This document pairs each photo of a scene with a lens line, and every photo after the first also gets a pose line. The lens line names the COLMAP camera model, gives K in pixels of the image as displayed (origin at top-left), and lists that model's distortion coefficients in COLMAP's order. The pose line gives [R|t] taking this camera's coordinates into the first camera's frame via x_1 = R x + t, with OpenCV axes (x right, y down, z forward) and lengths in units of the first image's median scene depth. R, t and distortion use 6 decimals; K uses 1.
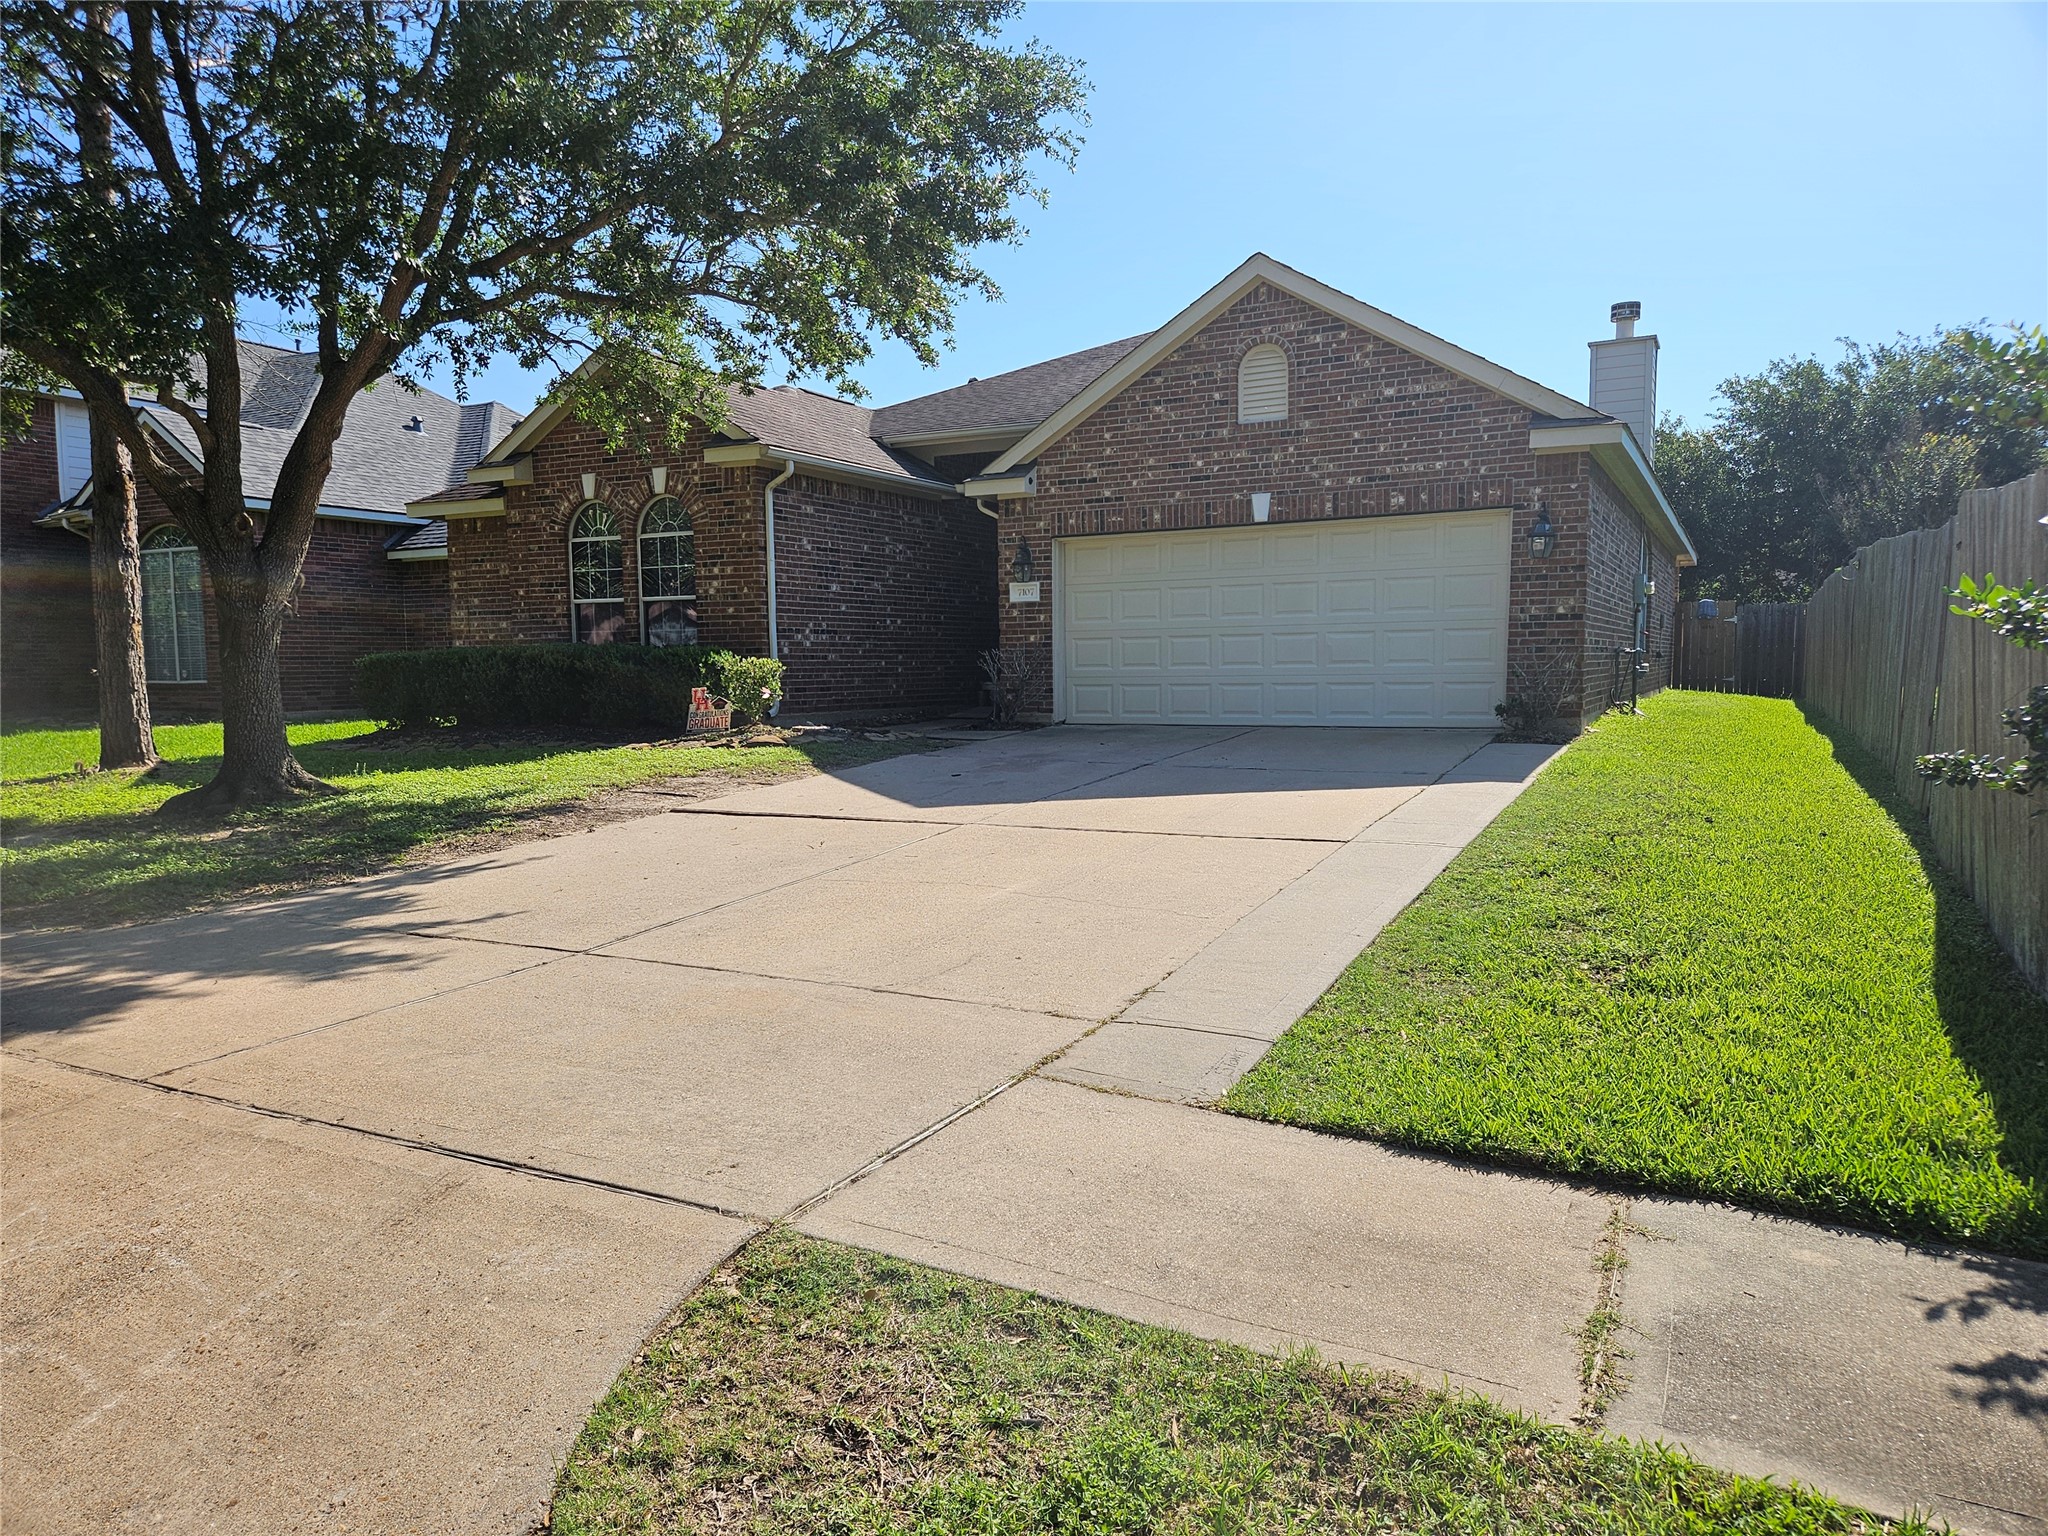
lens RADIAL K [[1368.9, 0, 1025.5], [0, 1368.9, 760.9], [0, 0, 1]] dist [0.009702, 0.000712]
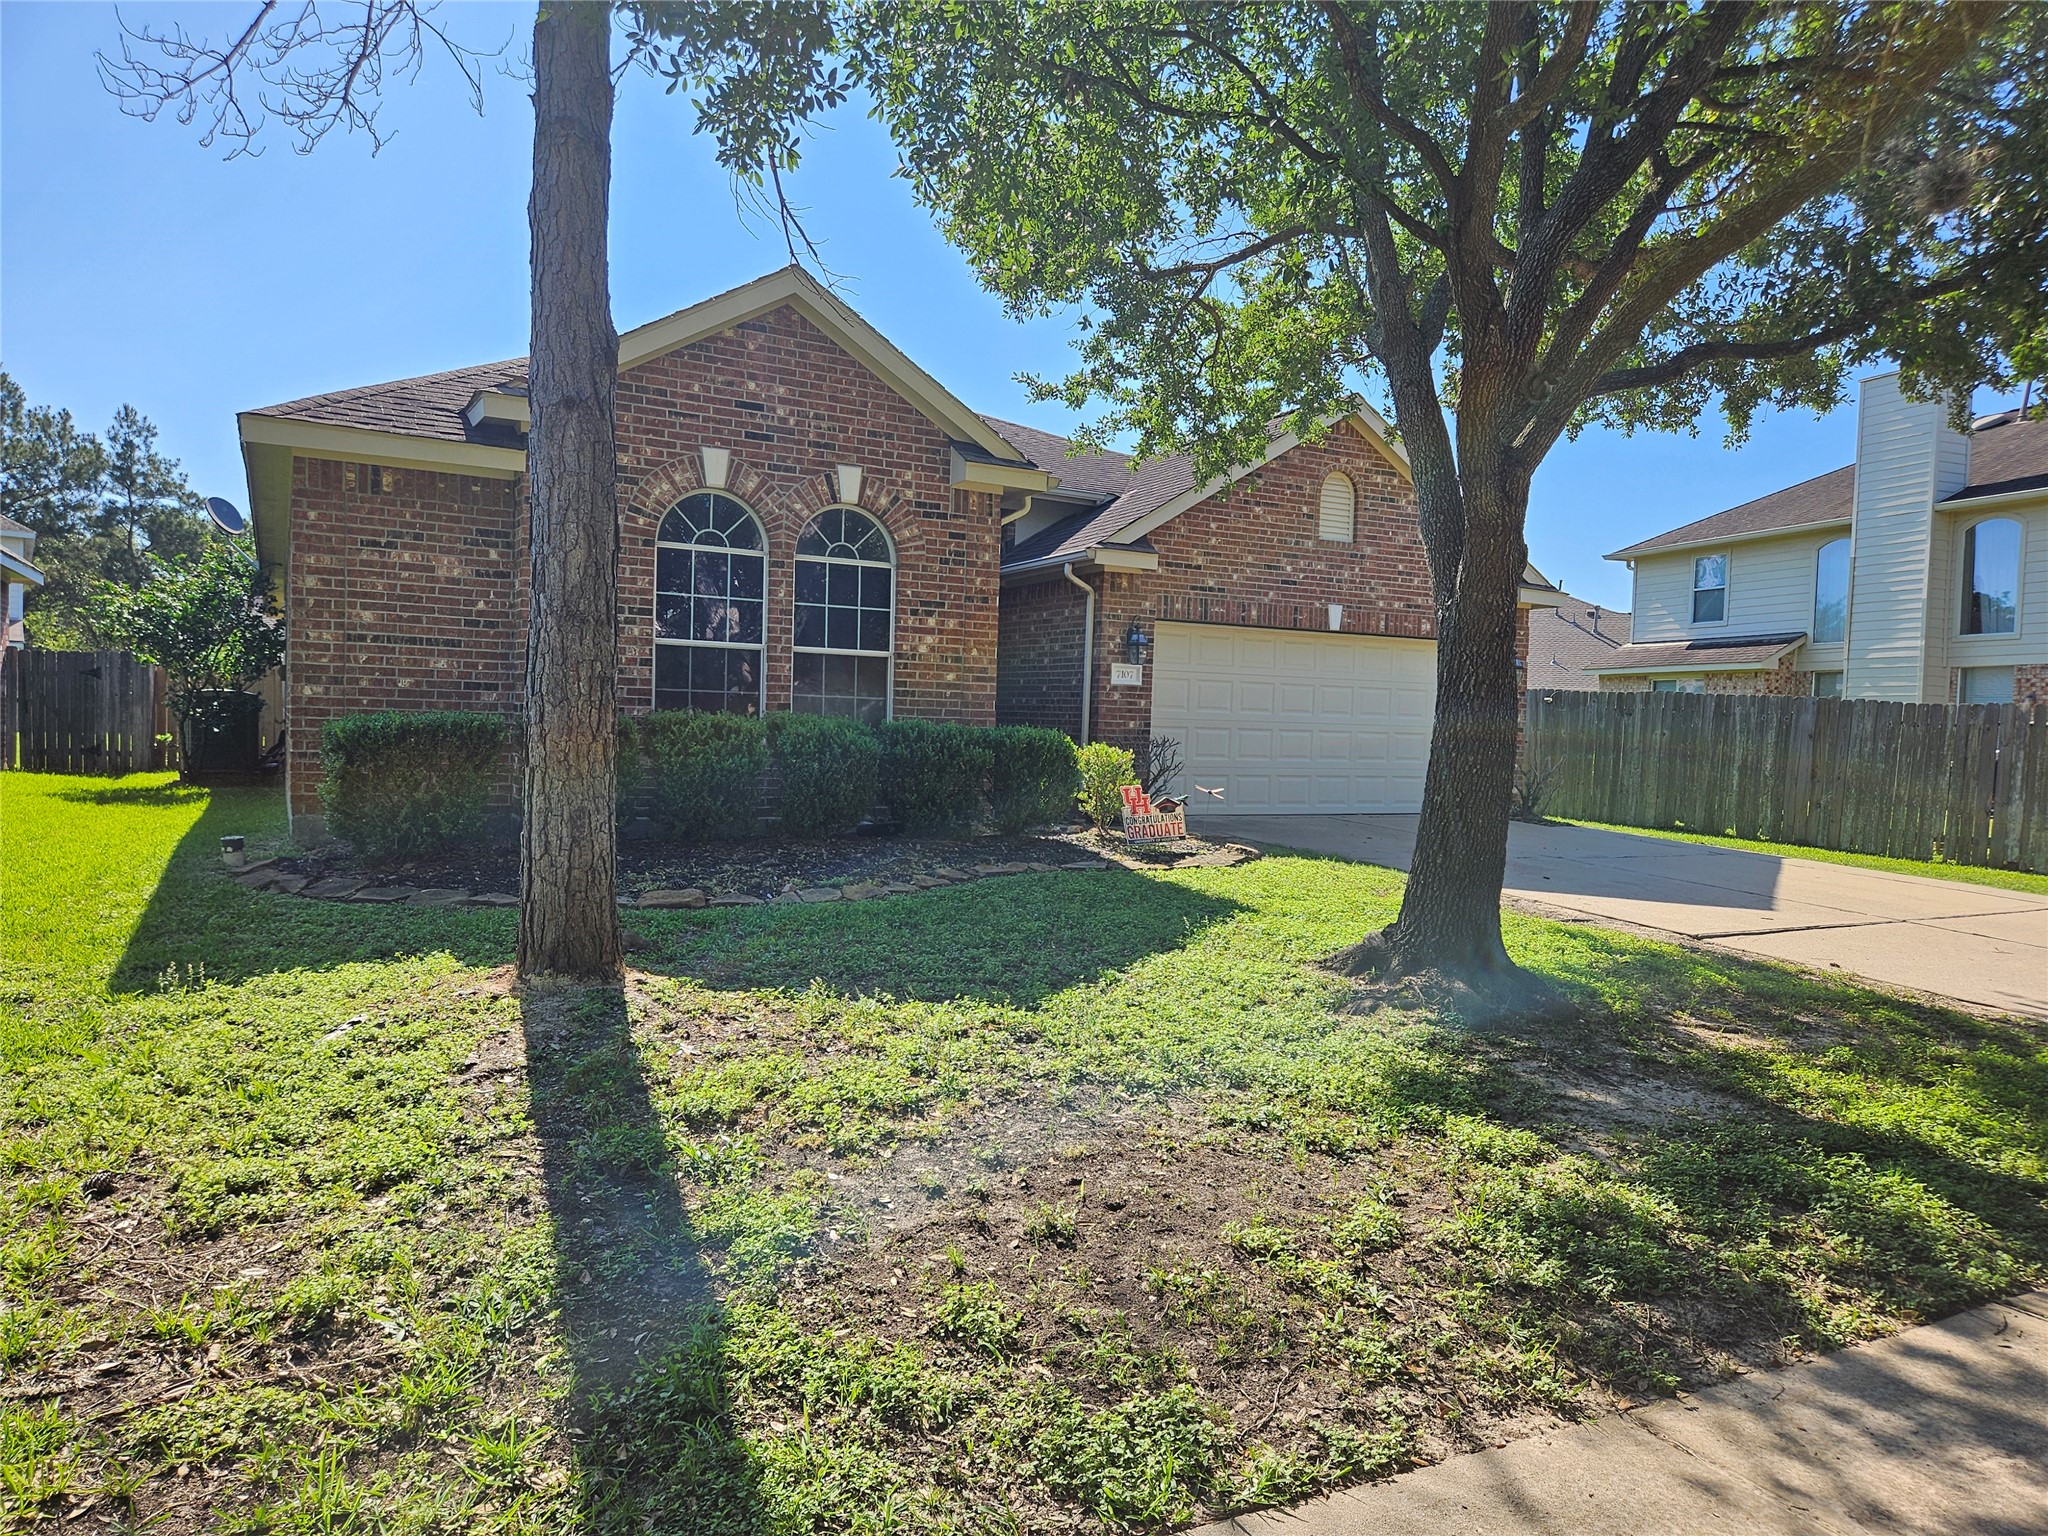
lens RADIAL K [[1368.9, 0, 1025.7], [0, 1368.9, 772.0], [0, 0, 1]] dist [0.009702, 0.000712]
pose [[0.553068, -0.001248, 0.833135, -0.848079], [0.022844, 0.999646, -0.013667, -0.048321], [-0.832823, 0.026591, 0.552900, 0.571357]]
